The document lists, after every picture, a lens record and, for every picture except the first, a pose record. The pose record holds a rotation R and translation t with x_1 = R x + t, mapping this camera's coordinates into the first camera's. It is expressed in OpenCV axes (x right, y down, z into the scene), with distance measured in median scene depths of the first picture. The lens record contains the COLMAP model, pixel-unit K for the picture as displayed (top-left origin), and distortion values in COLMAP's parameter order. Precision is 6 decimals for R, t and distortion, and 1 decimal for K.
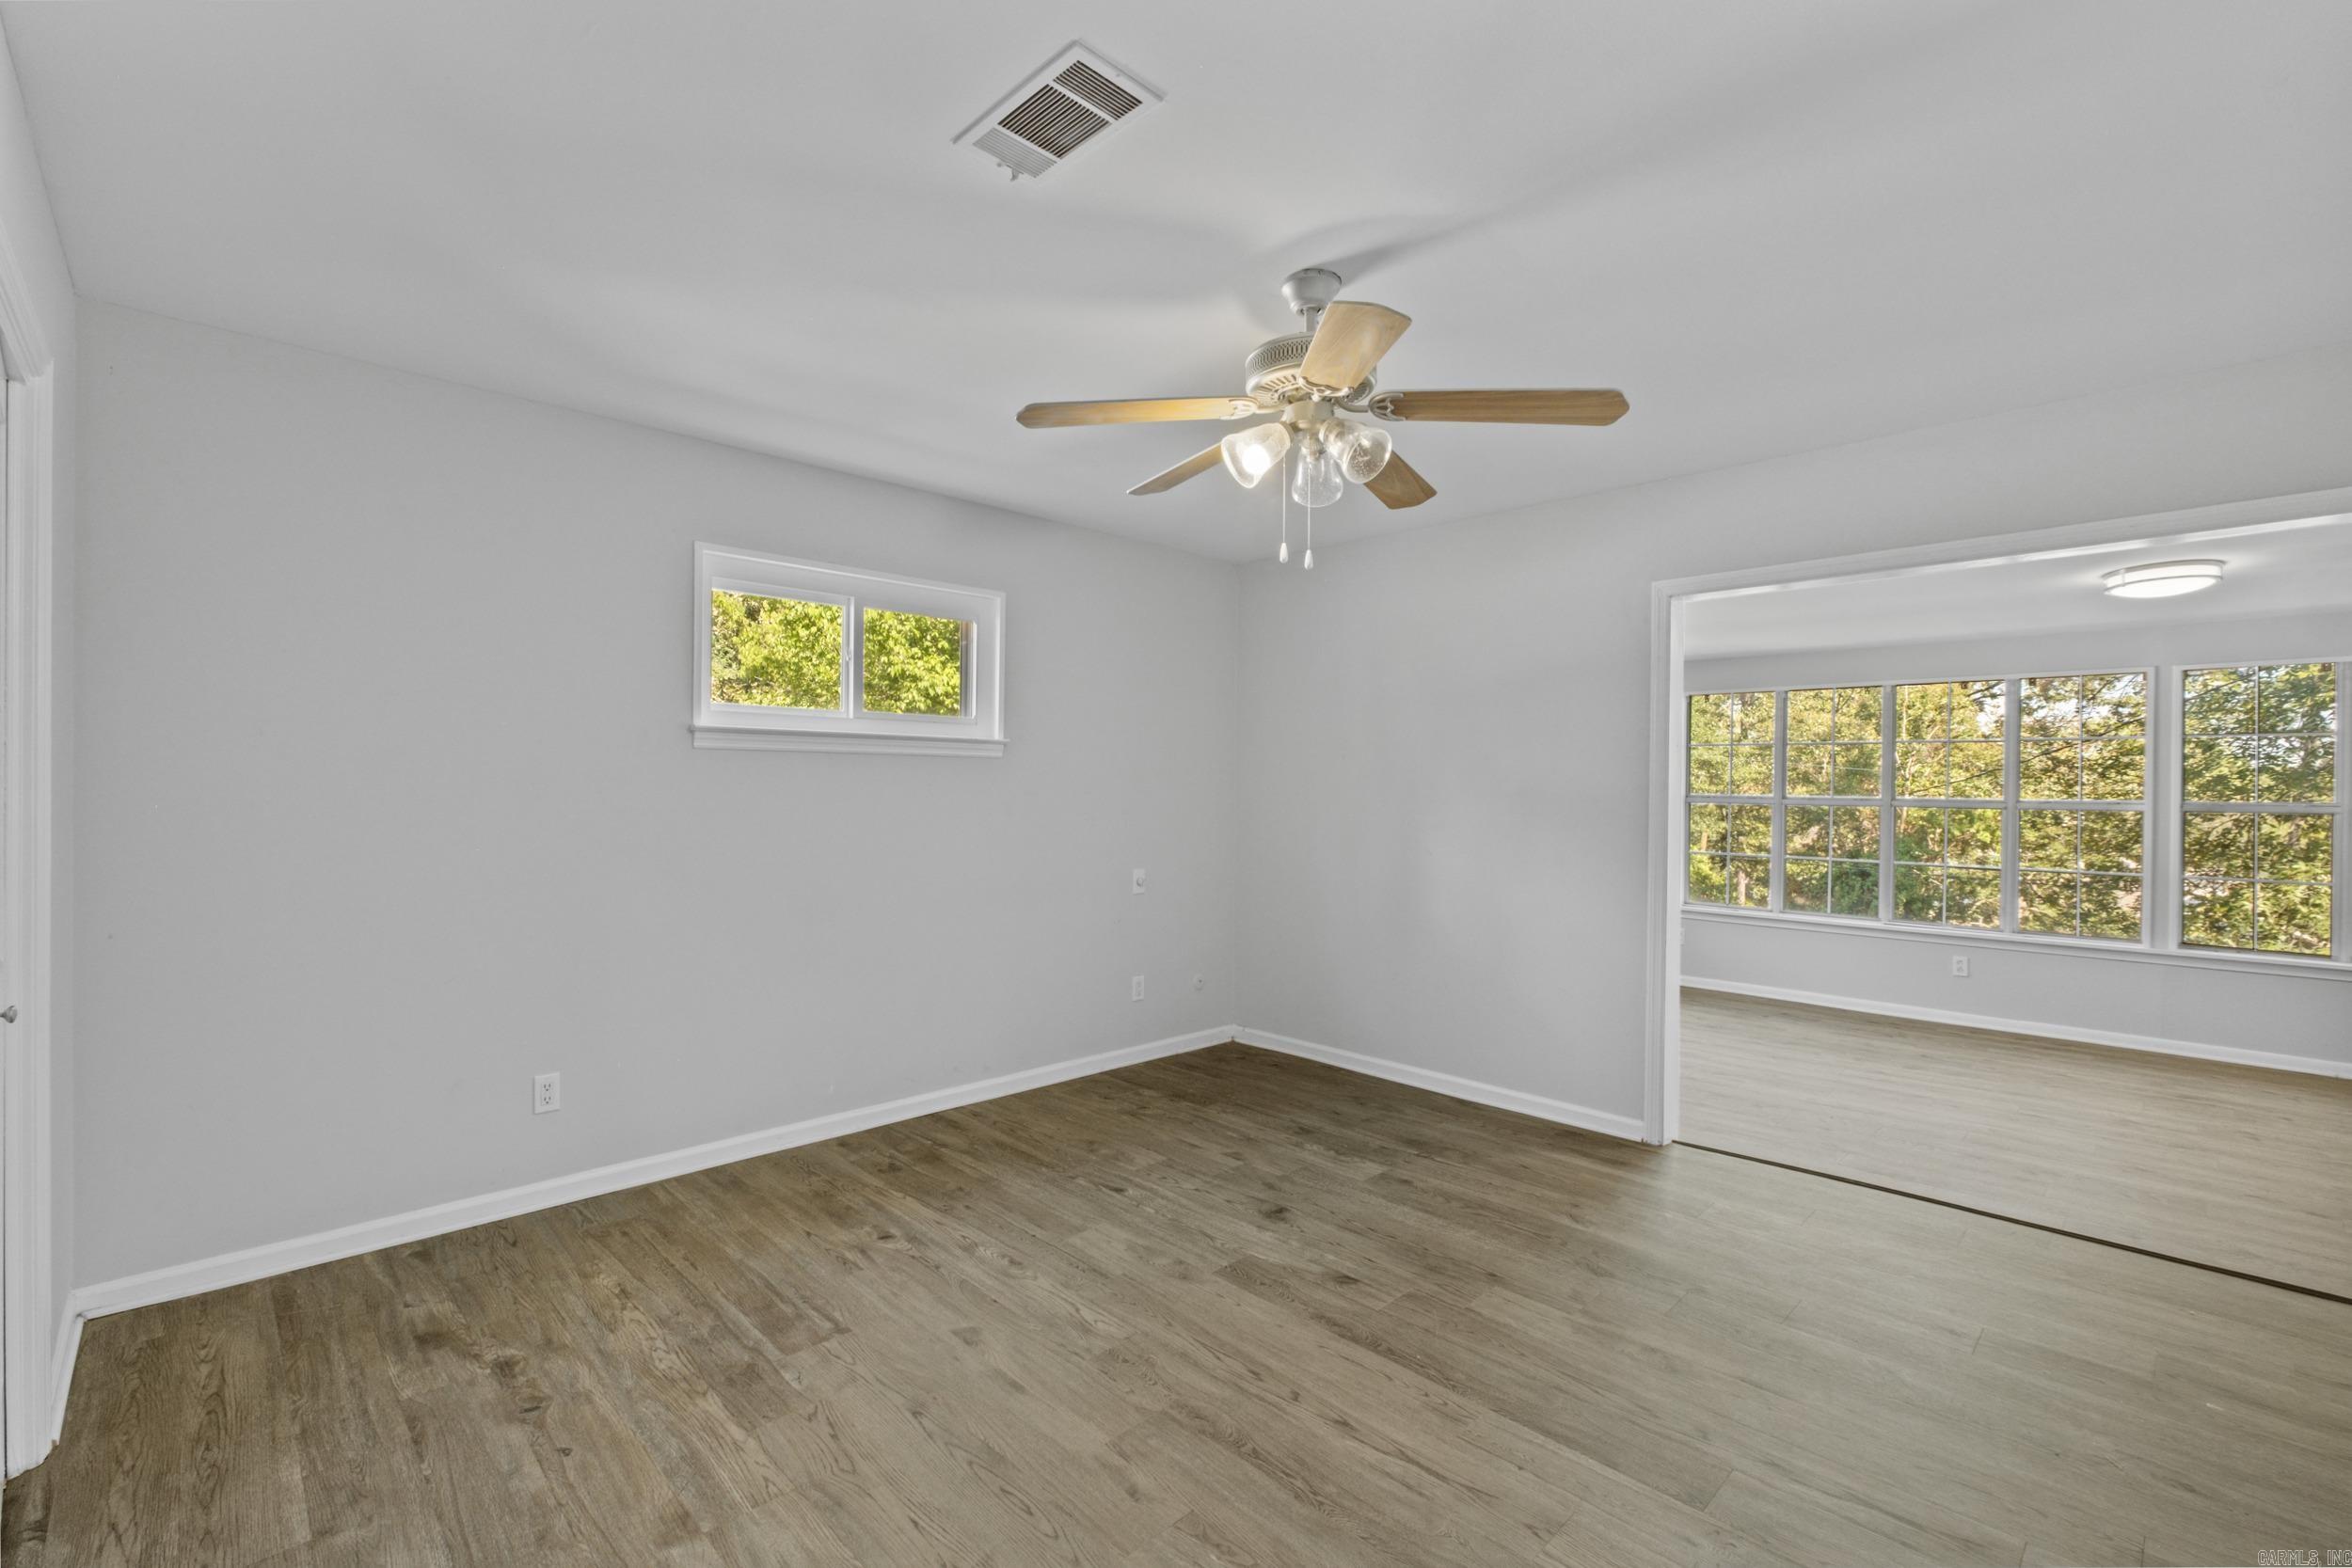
lens RADIAL K [[1025.5, 0, 1157.8], [0, 1025.5, 790.5], [0, 0, 1]] dist [-0.004988, -0.000185]
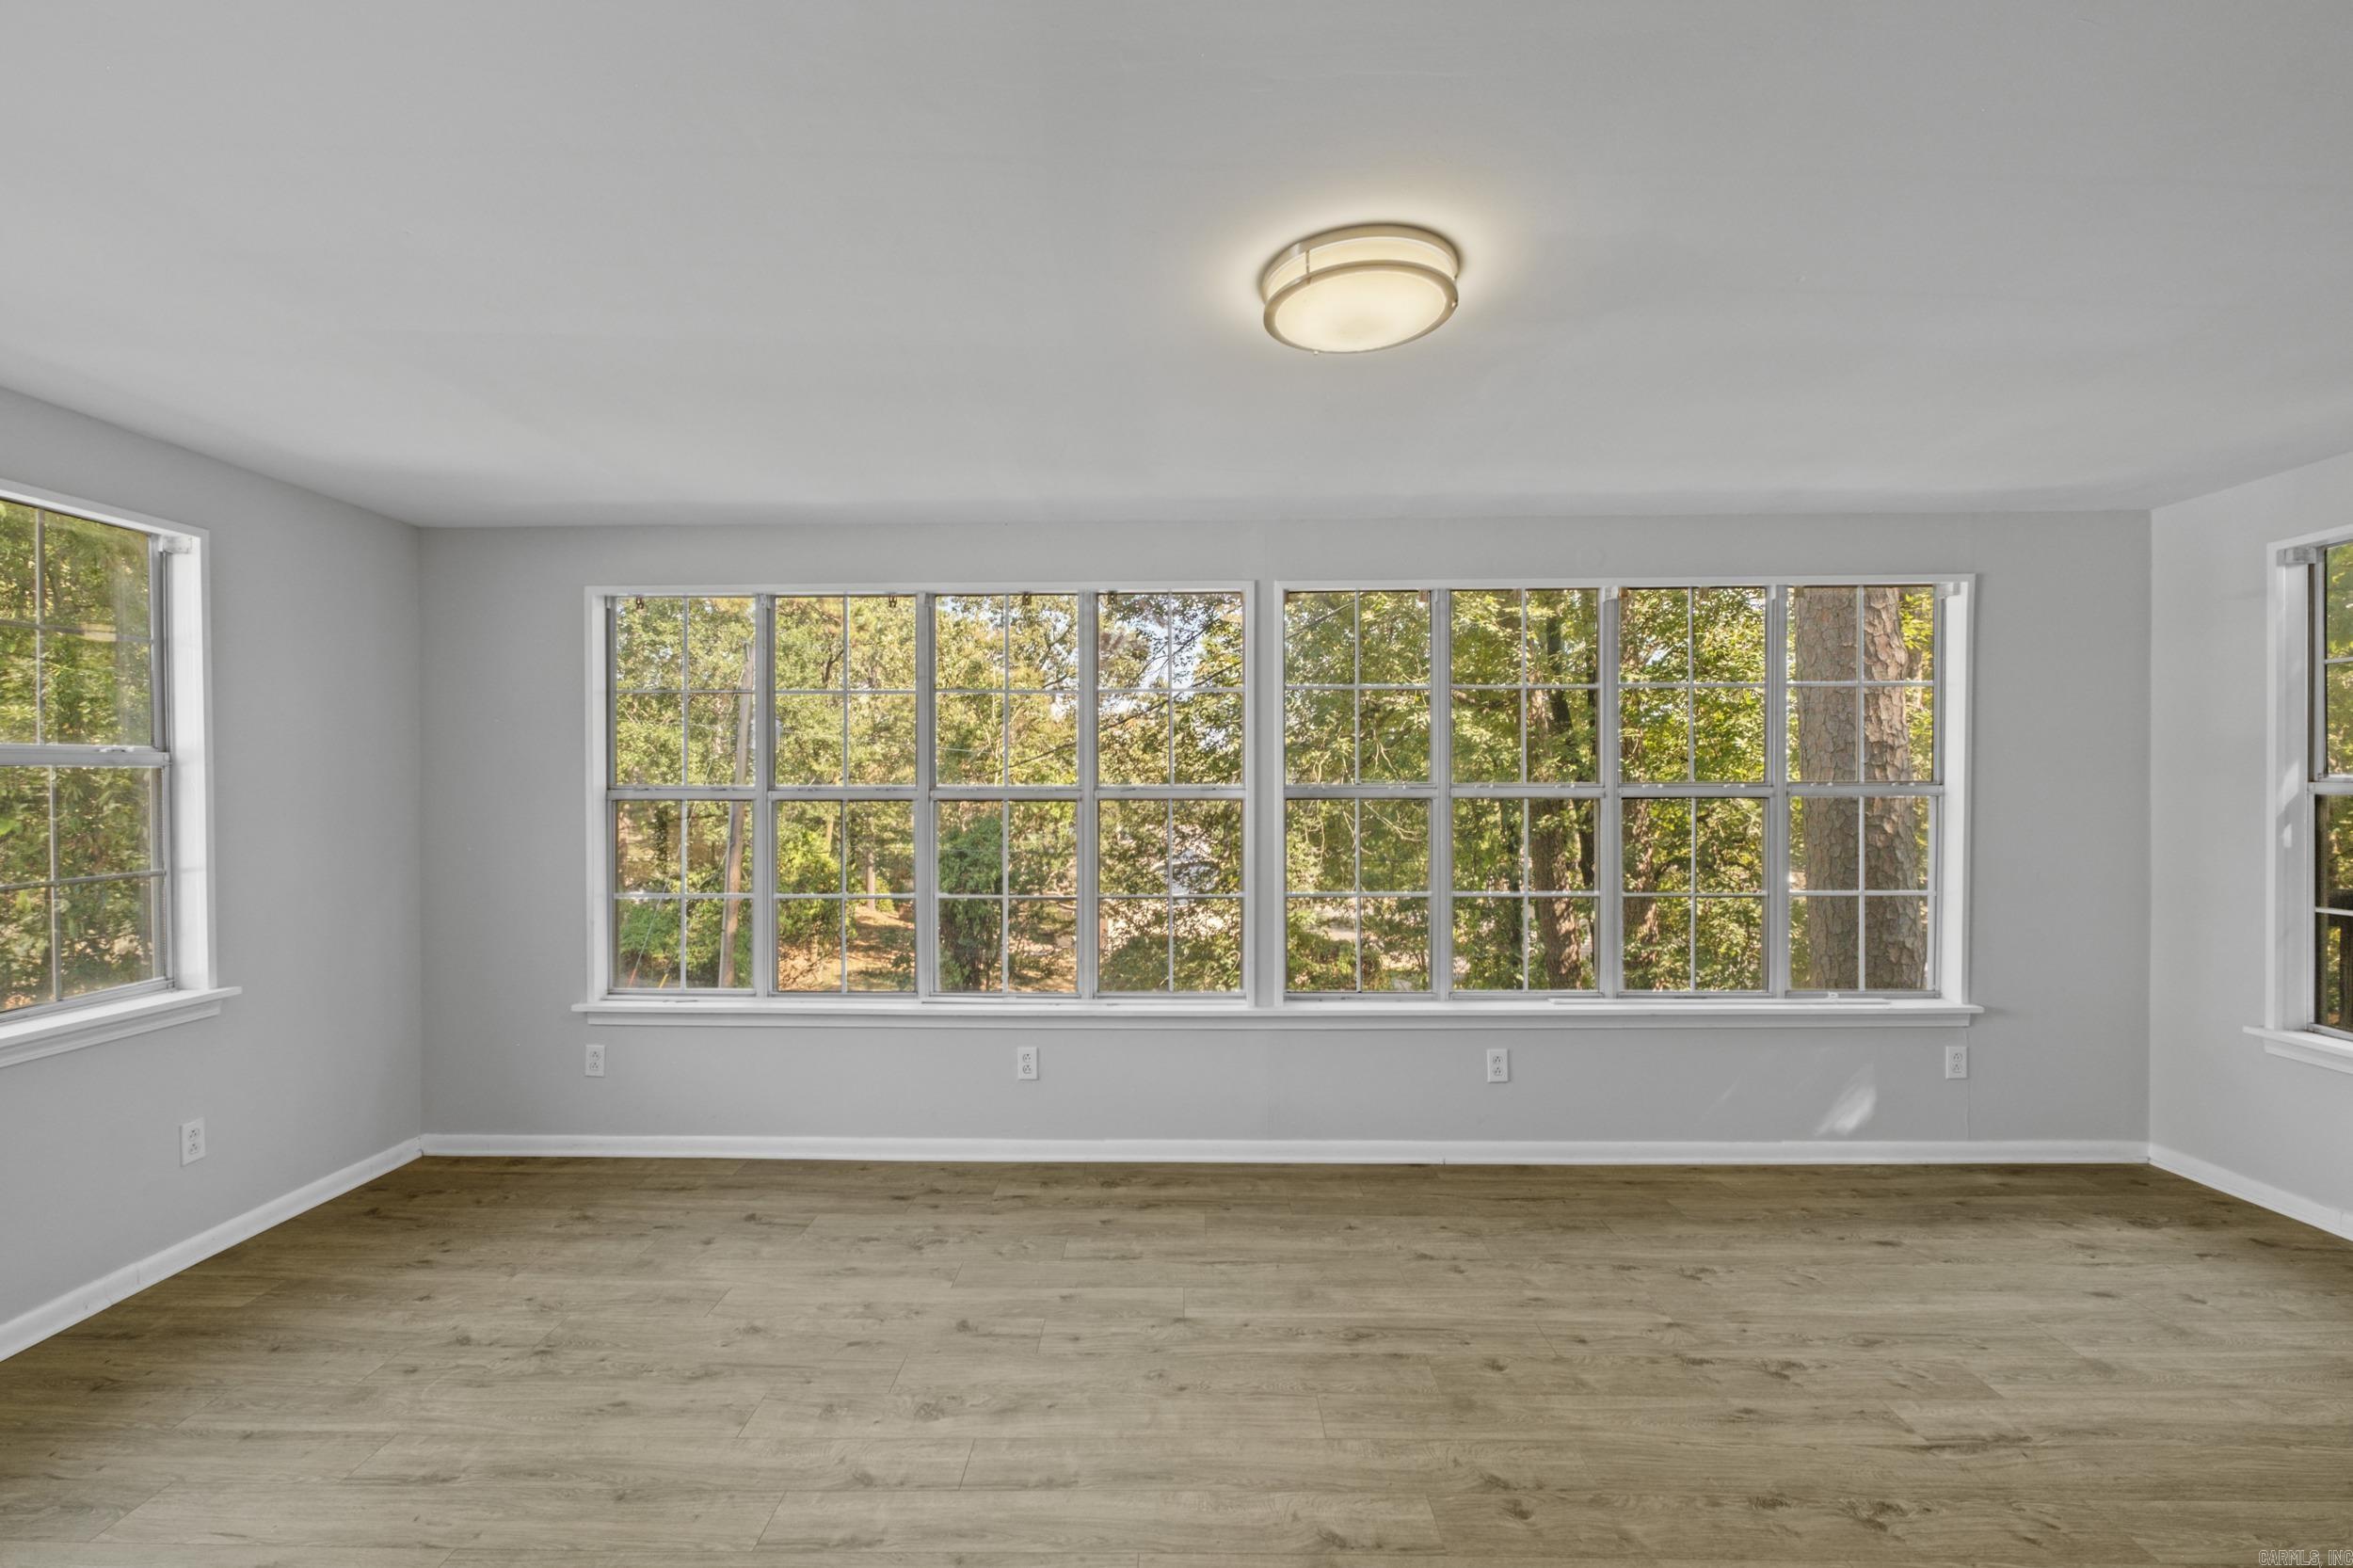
lens RADIAL K [[1026.0, 0, 1171.1], [0, 1026.0, 781.4], [0, 0, 1]] dist [-0.004988, -0.000185]
pose [[0.702146, -0.022703, 0.711671, 0.117197], [0.017490, 0.999740, 0.014637, -0.000808], [-0.711818, 0.002170, 0.702360, 0.144198]]
